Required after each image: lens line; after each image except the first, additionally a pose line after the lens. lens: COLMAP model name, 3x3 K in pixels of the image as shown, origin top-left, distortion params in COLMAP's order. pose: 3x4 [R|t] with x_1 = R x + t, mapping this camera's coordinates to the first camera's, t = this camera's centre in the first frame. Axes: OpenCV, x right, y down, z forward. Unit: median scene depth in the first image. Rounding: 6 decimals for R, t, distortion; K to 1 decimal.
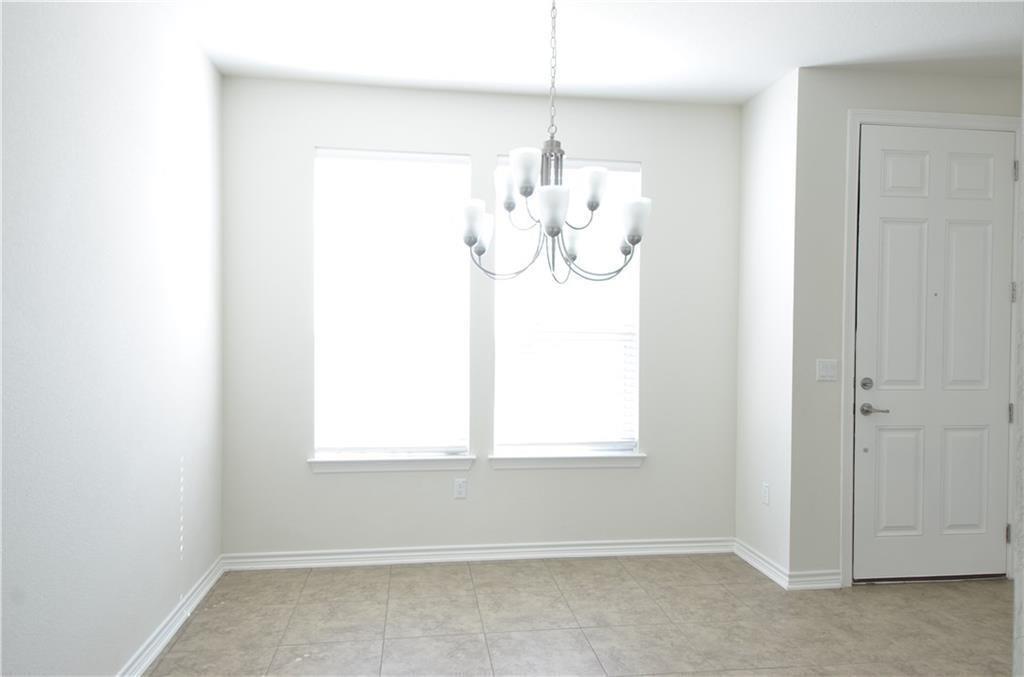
lens RADIAL K [[679.1, 0, 507.3], [0, 679.1, 339.6], [0, 0, 1]] dist [0.035415, -0.001685]
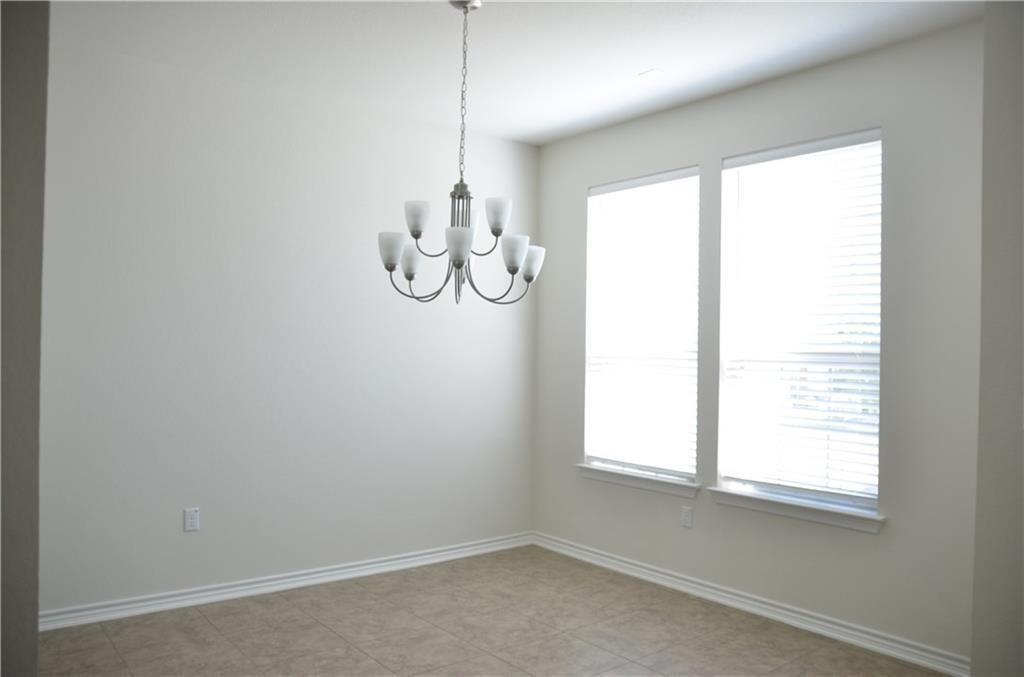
lens RADIAL K [[781.2, 0, 515.7], [0, 781.2, 343.5], [0, 0, 1]] dist [-0.087542, 0.044346]
pose [[0.510109, -0.007083, -0.860080, 0.811311], [-0.019985, 0.999599, -0.020085, 0.004605], [0.859877, 0.027434, 0.509763, 0.260020]]
